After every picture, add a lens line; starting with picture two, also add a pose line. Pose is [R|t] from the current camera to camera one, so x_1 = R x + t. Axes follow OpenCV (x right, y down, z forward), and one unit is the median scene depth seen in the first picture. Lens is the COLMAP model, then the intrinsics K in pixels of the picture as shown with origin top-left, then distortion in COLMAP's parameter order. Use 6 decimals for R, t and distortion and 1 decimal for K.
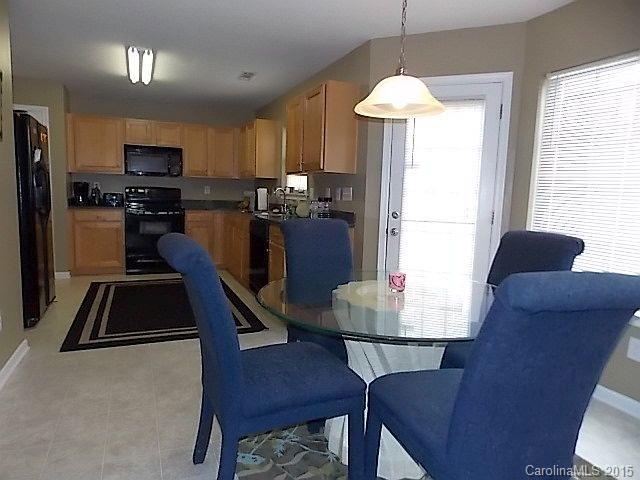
lens RADIAL K [[428.3, 0, 322.3], [0, 428.3, 235.5], [0, 0, 1]] dist [0.001770, -0.002203]
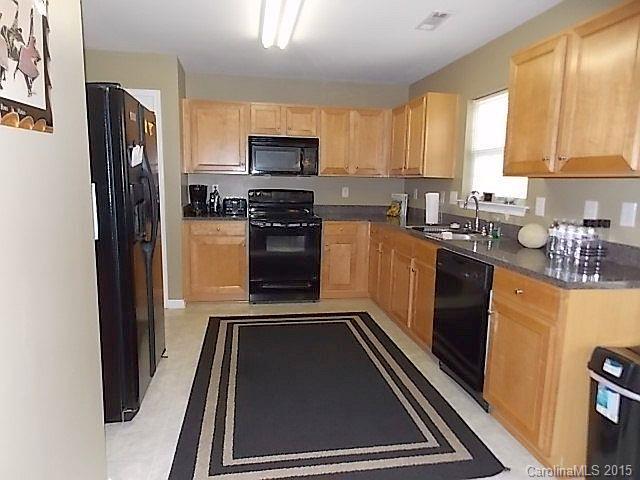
lens RADIAL K [[425.4, 0, 320.0], [0, 425.4, 240.0], [0, 0, 1]] dist [0.000971, -0.001470]
pose [[0.973260, 0.024061, -0.228443, -0.158794], [-0.015570, 0.999122, 0.038896, -0.056866], [0.229178, -0.034299, 0.972780, 0.278212]]
